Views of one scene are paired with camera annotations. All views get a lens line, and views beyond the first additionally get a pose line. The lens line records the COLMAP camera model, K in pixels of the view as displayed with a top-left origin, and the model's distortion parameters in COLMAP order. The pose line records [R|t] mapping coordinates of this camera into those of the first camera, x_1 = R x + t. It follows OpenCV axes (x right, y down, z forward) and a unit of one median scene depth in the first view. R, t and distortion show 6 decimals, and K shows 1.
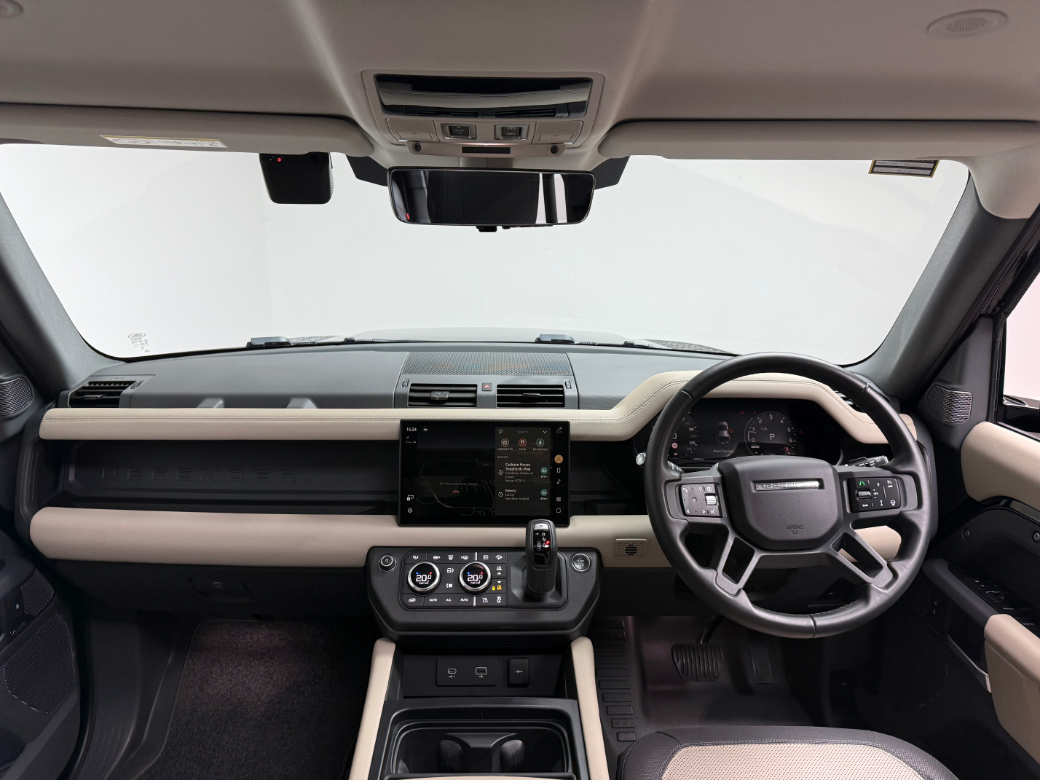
lens RADIAL K [[750.1, 0, 520.0], [0, 750.1, 390.0], [0, 0, 1]] dist [0.118273, -0.214392]
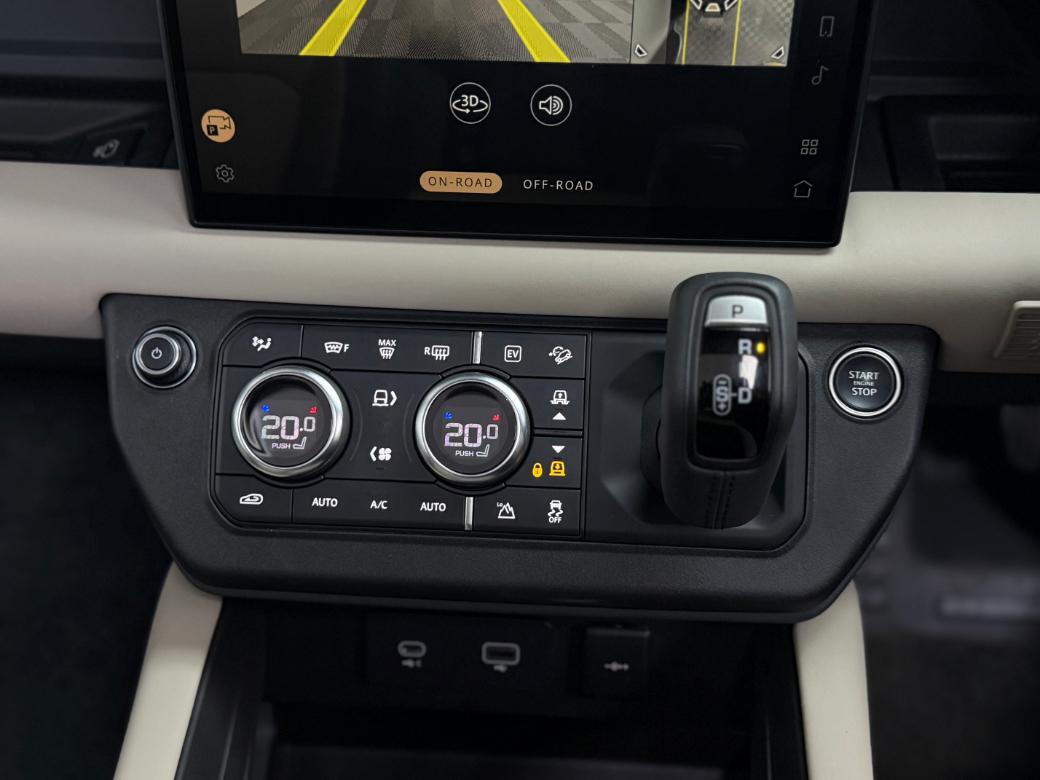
lens RADIAL K [[1143.2, 0, 520.0], [0, 1143.2, 390.0], [0, 0, 1]] dist [0.184049, -0.537733]
pose [[0.994738, 0.053047, -0.087645, -0.005632], [0.001081, 0.850023, 0.526745, 0.013176], [0.102443, -0.524068, 0.845493, 0.642247]]
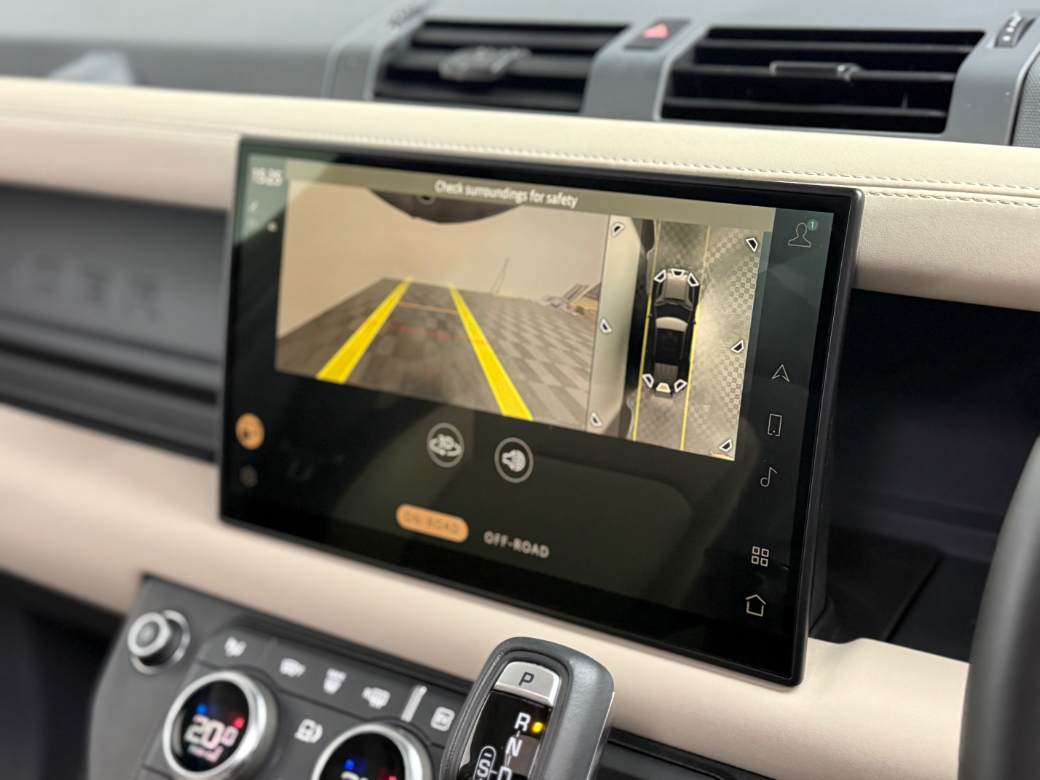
lens RADIAL K [[1417.5, 0, 520.0], [0, 1417.5, 390.0], [0, 0, 1]] dist [0.141422, 0.041811]
pose [[0.817227, 0.157543, -0.554364, 0.218941], [-0.056884, 0.979264, 0.194437, 0.023809], [0.573501, -0.127365, 0.809243, 0.651471]]
